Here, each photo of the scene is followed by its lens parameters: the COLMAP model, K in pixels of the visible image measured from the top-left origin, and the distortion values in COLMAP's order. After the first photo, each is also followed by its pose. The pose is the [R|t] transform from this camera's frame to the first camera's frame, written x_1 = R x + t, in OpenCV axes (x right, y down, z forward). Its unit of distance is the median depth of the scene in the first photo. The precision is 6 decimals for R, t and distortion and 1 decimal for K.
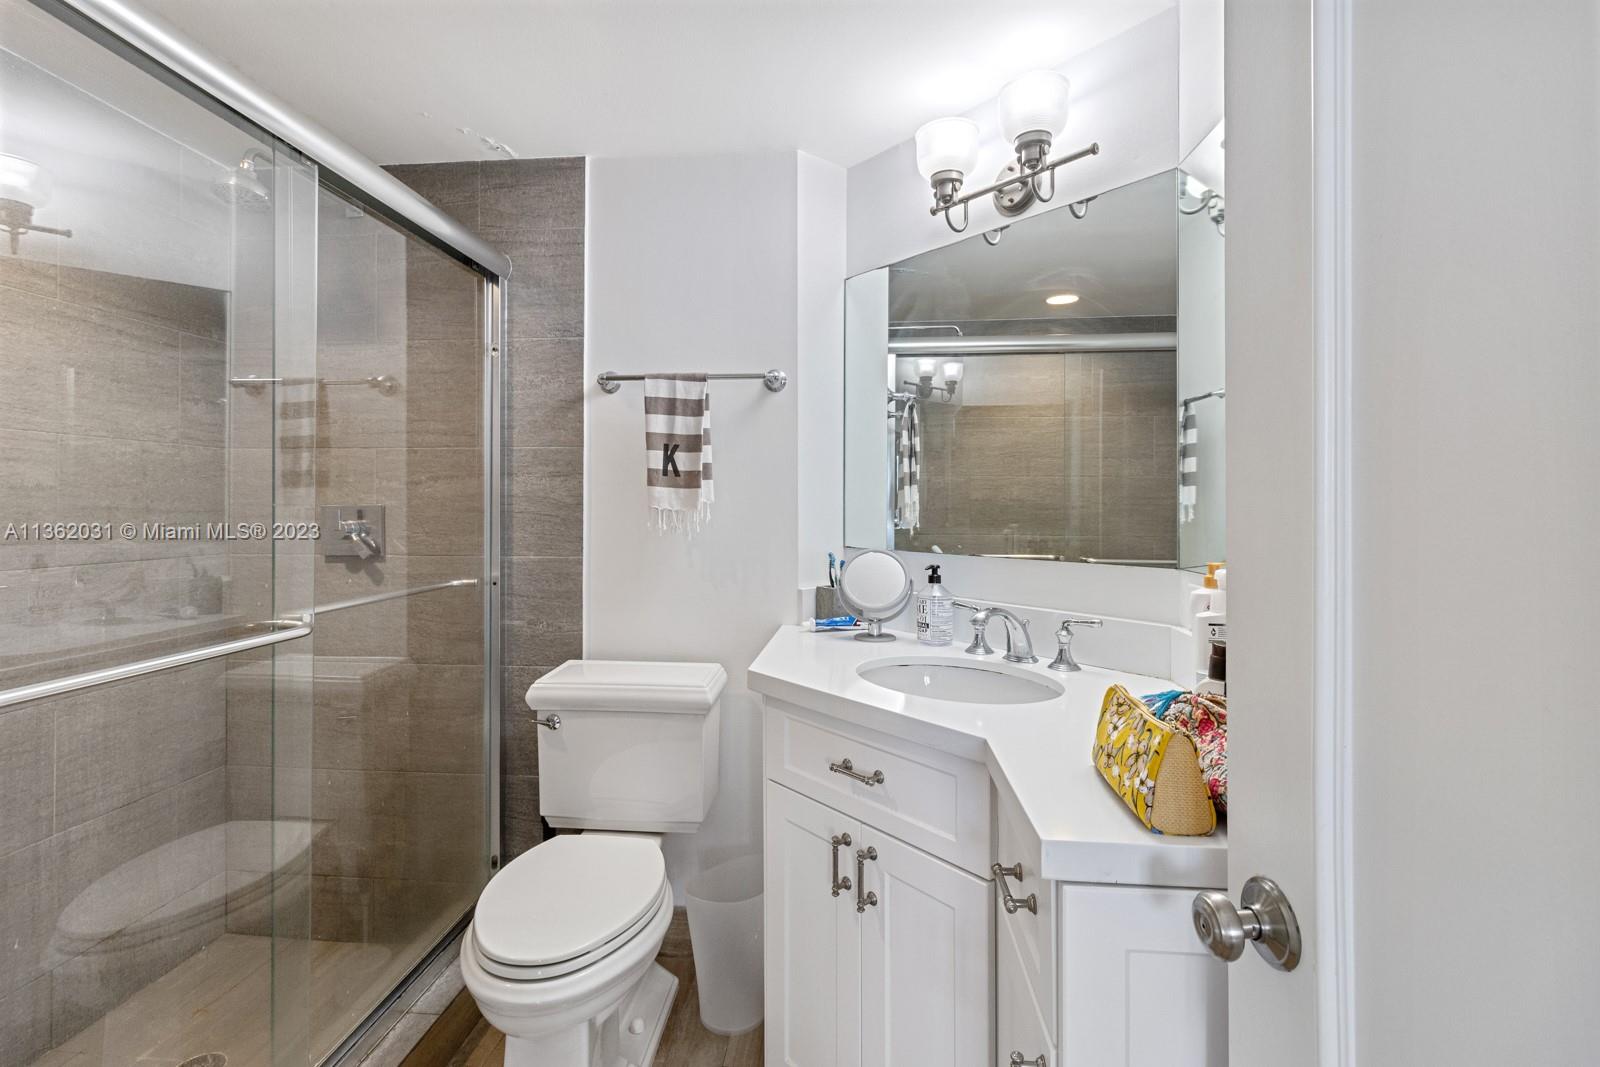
lens RADIAL K [[738.1, 0, 796.1], [0, 738.1, 503.8], [0, 0, 1]] dist [0.001309, 0.000194]
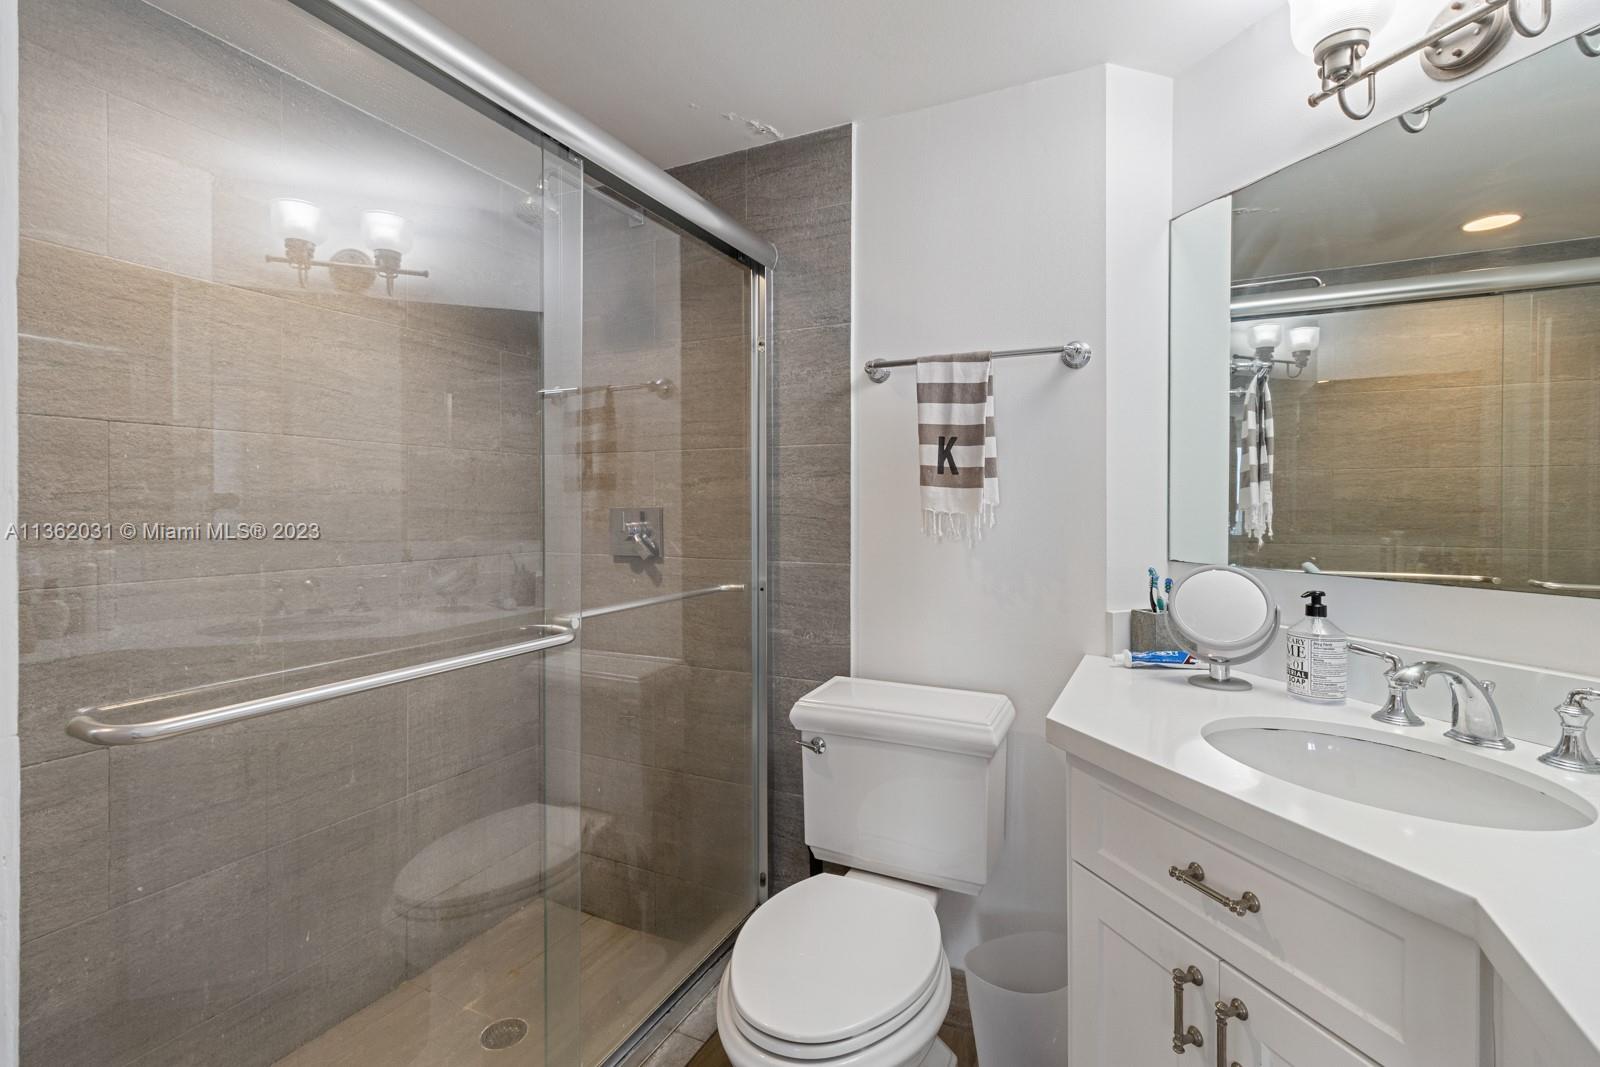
lens RADIAL K [[738.1, 0, 798.4], [0, 738.1, 505.2], [0, 0, 1]] dist [0.001309, 0.000194]
pose [[0.933807, -0.000967, -0.357775, -0.024296], [0.001442, 0.999998, 0.001059, -0.002148], [0.357773, -0.001505, 0.933807, 0.136888]]
